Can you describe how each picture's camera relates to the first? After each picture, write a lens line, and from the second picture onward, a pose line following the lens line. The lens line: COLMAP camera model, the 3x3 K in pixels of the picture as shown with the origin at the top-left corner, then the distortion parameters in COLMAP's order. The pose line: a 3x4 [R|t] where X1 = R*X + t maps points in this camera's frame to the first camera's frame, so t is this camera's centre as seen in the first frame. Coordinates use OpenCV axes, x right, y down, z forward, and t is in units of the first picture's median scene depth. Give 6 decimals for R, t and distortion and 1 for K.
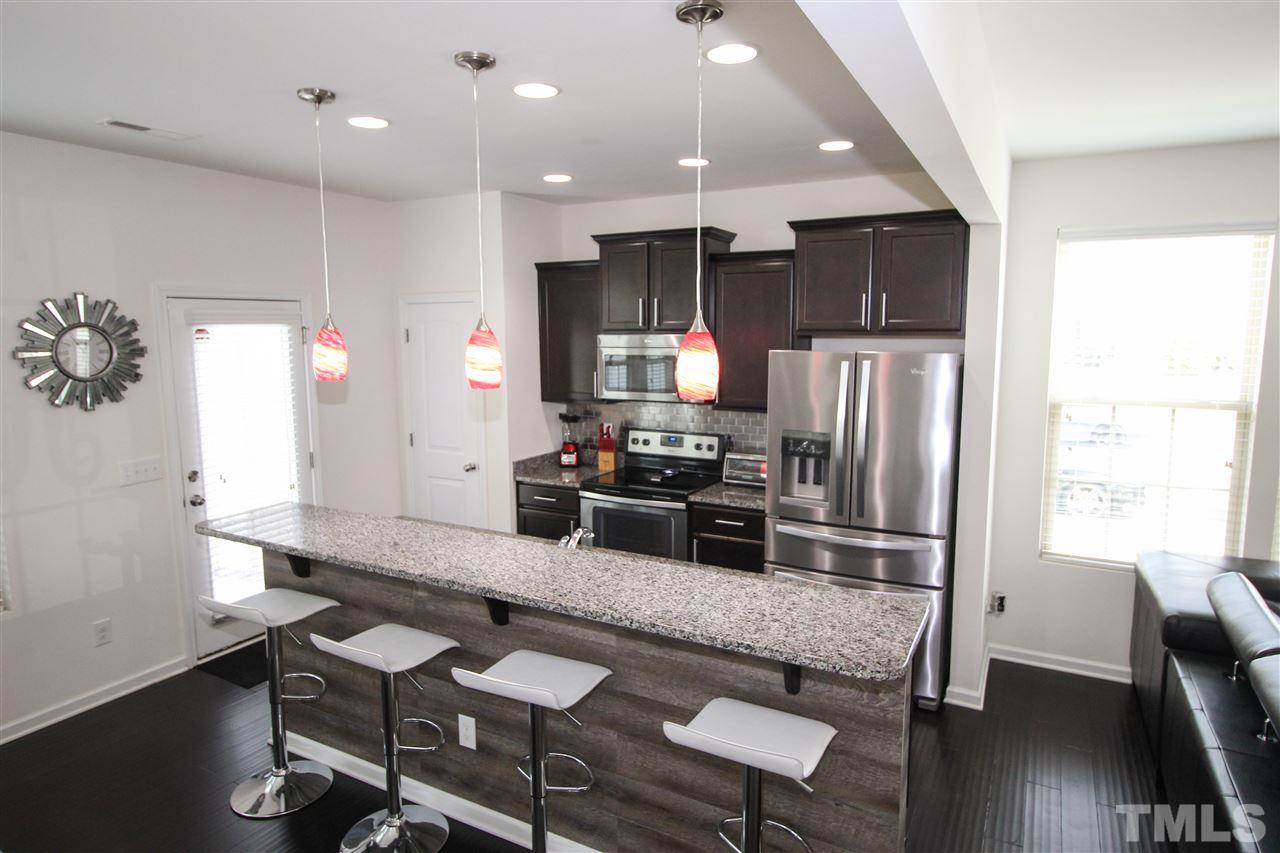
lens RADIAL K [[750.3, 0, 642.6], [0, 750.3, 426.9], [0, 0, 1]] dist [0.002023, 0.000744]
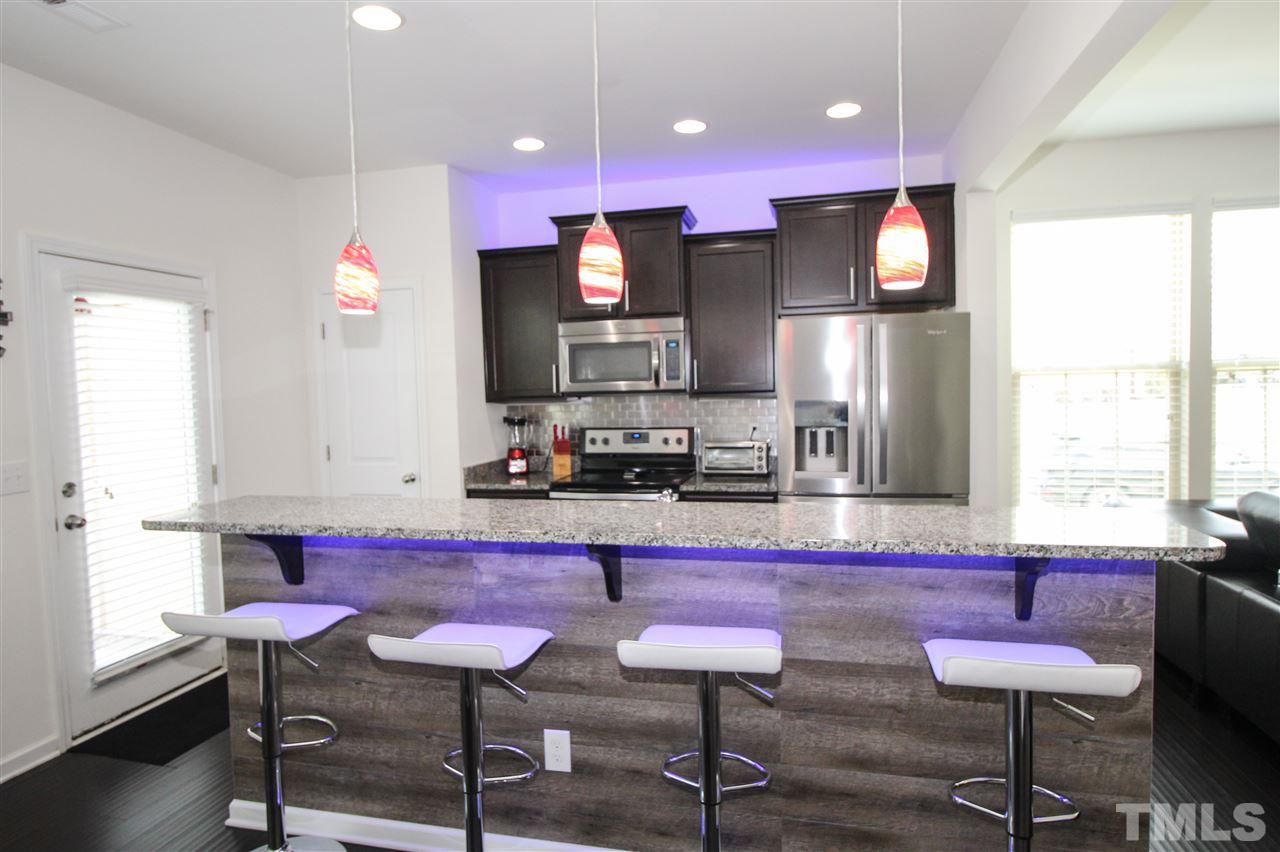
lens RADIAL K [[722.5, 0, 640.0], [0, 722.5, 426.0], [0, 0, 1]] dist [-0.006030, -0.002000]
pose [[0.964615, -0.033669, 0.261503, -0.235102], [0.055532, 0.995509, -0.076667, 0.090645], [-0.257747, 0.088476, 0.962153, 0.152830]]
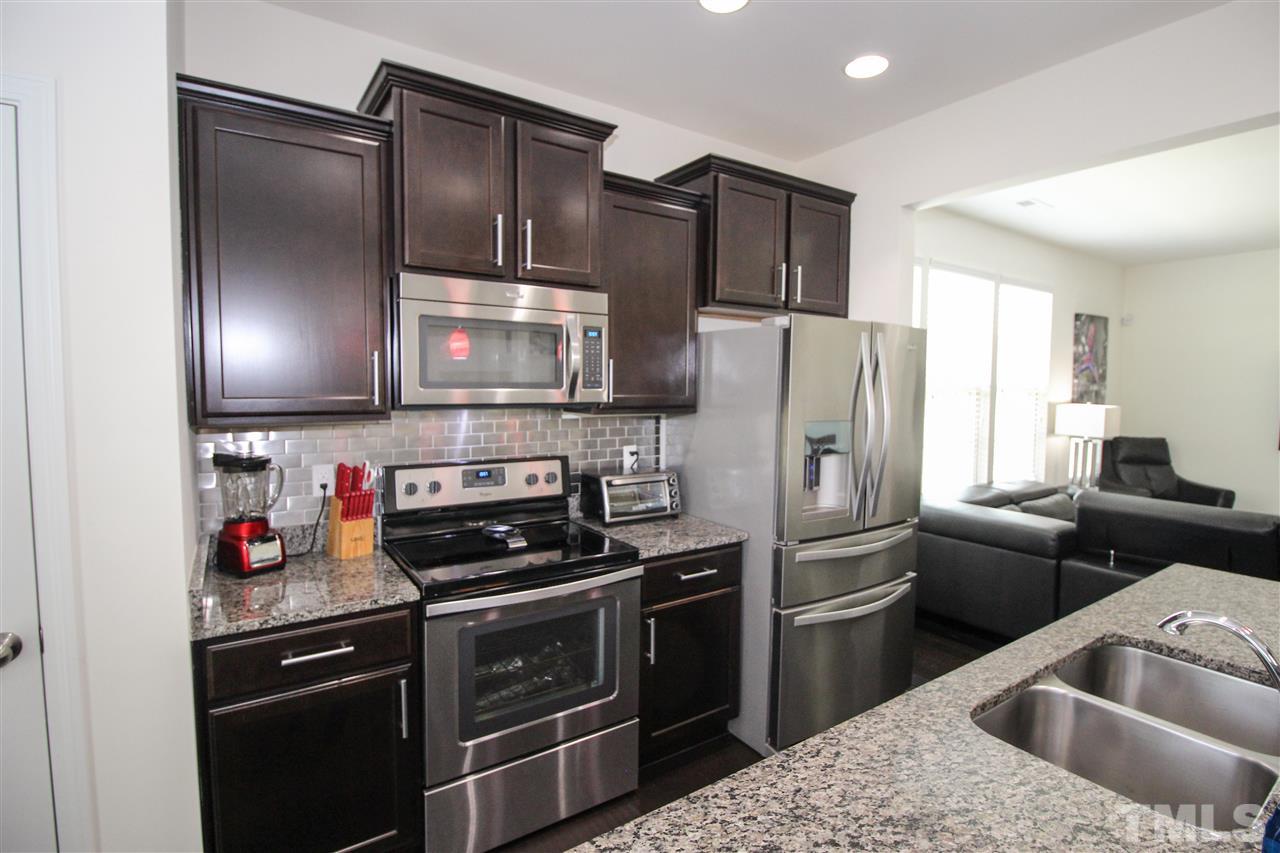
lens RADIAL K [[601.6, 0, 637.1], [0, 601.6, 420.3], [0, 0, 1]] dist [-0.003058, -0.000604]
pose [[0.469863, -0.040673, 0.881802, -0.390805], [0.112331, 0.993572, -0.014026, -0.006959], [-0.875563, 0.105644, 0.471412, 0.816866]]
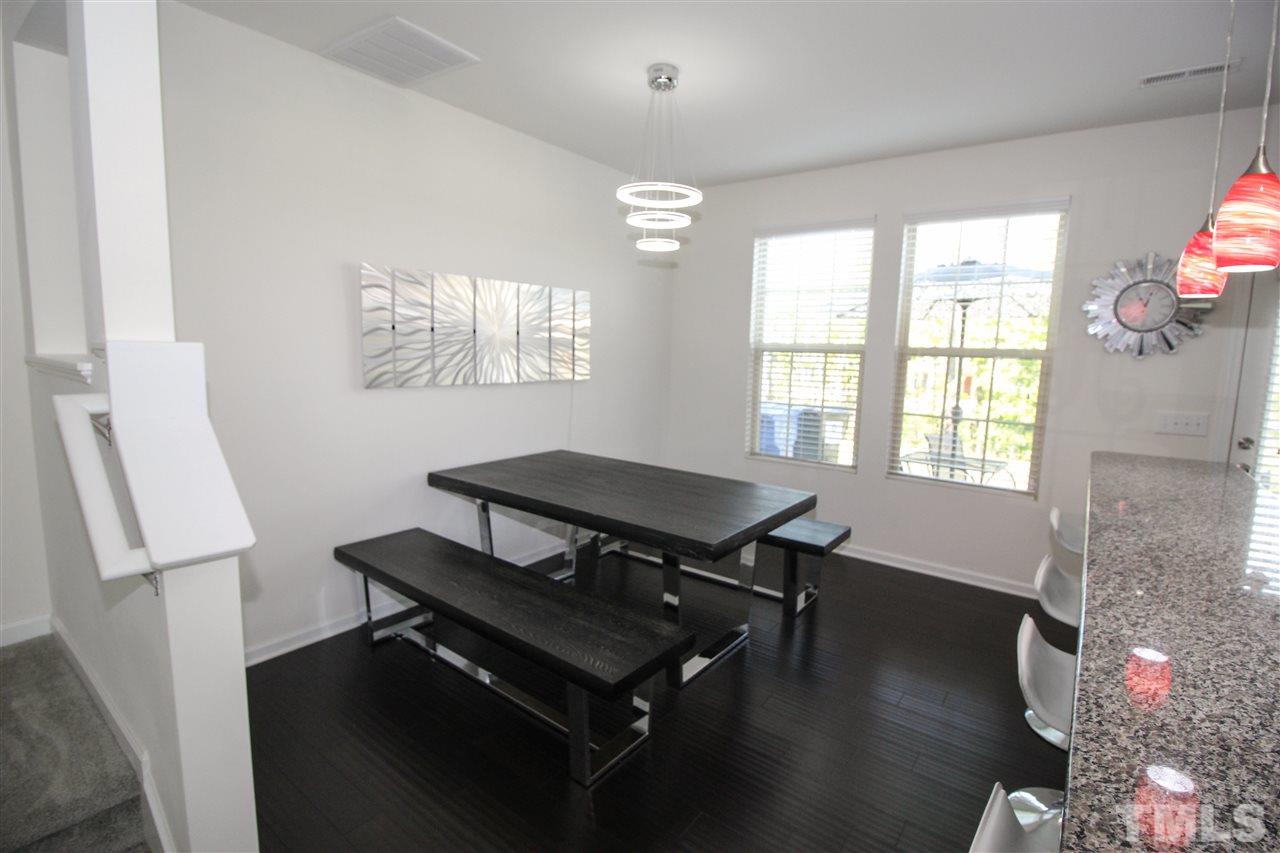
lens RADIAL K [[593.7, 0, 644.5], [0, 593.7, 423.1], [0, 0, 1]] dist [-0.001518, -0.014037]
pose [[-0.149108, 0.127583, -0.980556, 0.223858], [-0.159861, 0.975486, 0.151233, 0.051456], [0.975813, 0.179303, -0.125057, 0.362714]]
